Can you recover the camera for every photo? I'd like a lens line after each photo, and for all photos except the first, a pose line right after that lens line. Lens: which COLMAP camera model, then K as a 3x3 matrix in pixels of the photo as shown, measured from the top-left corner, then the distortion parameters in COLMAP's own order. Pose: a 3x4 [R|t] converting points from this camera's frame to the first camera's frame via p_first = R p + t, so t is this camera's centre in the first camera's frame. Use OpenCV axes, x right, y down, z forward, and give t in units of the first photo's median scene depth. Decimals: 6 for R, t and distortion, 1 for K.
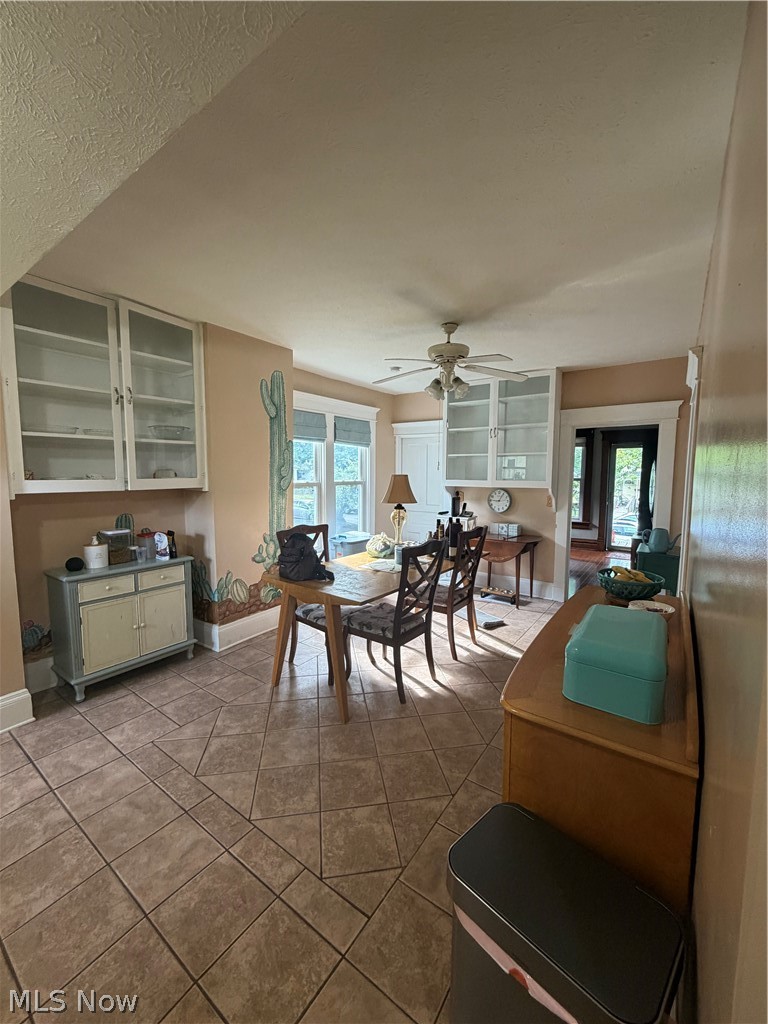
lens RADIAL K [[410.6, 0, 382.7], [0, 410.6, 510.9], [0, 0, 1]] dist [0.000260, 0.000494]
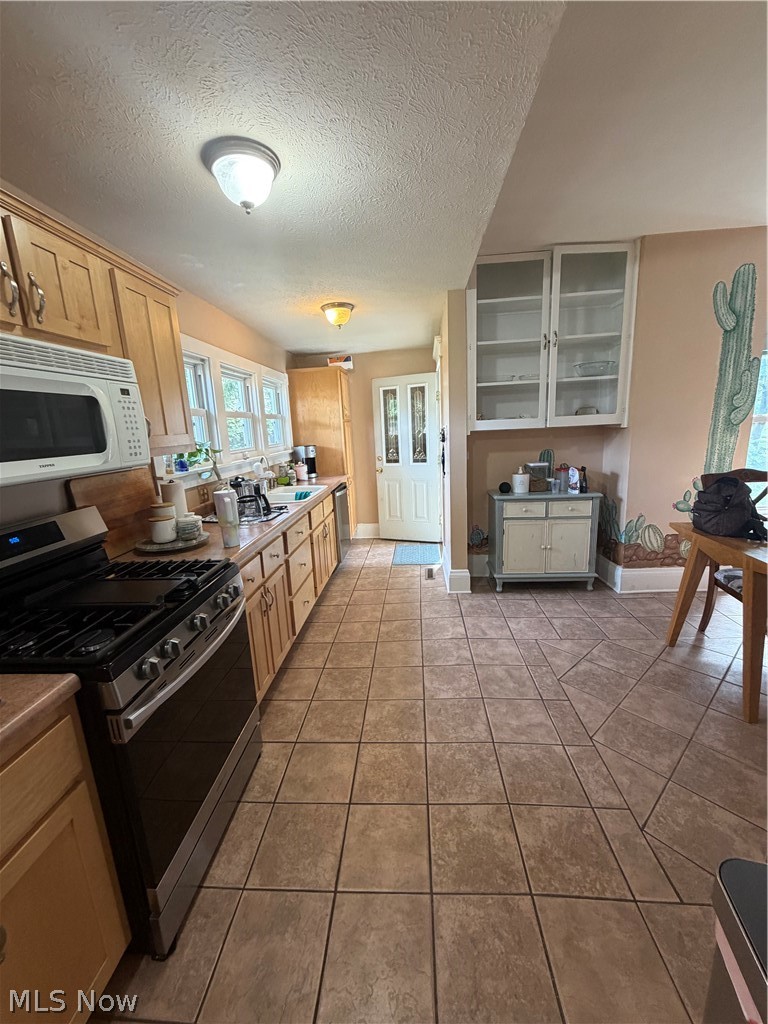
lens RADIAL K [[410.6, 0, 384.4], [0, 410.6, 513.2], [0, 0, 1]] dist [0.000260, 0.000494]
pose [[0.519632, 0.149046, -0.841290, 0.138223], [-0.034139, 0.987502, 0.153863, 0.025676], [0.853708, -0.051231, 0.518226, 0.019200]]
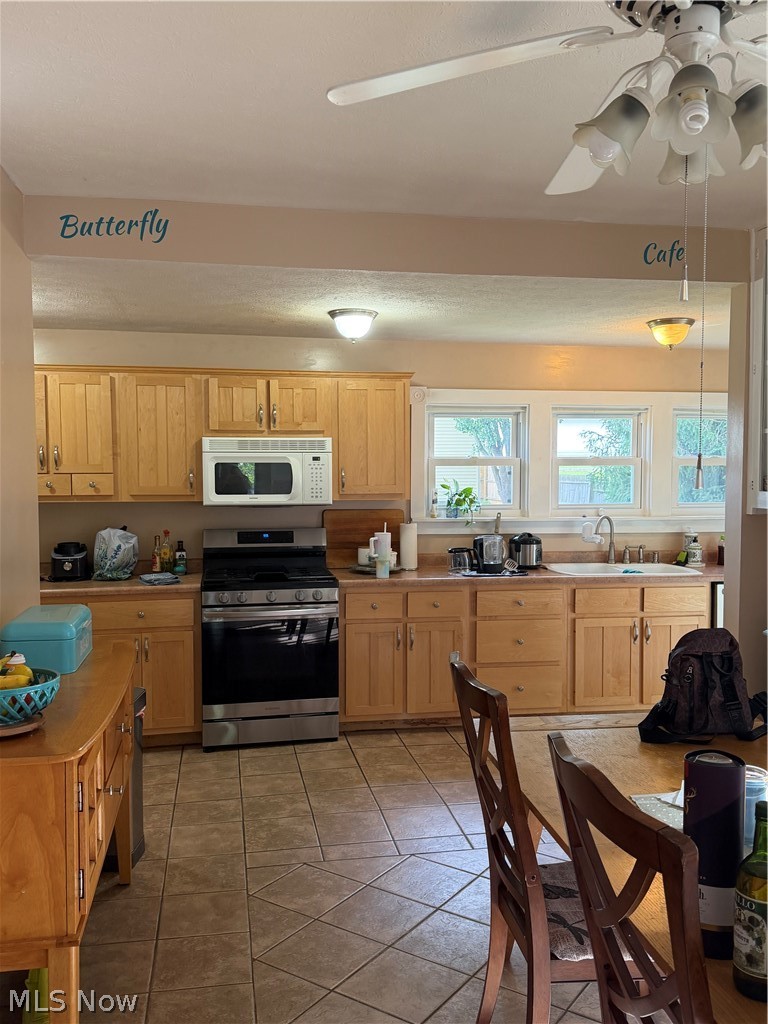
lens RADIAL K [[909.2, 0, 380.9], [0, 909.2, 508.7], [0, 0, 1]] dist [0.007072, -0.006272]
pose [[-0.705726, 0.027350, -0.707957, 0.805144], [-0.073430, 0.991050, 0.111485, -0.170948], [0.704669, 0.130663, -0.697401, 1.585118]]
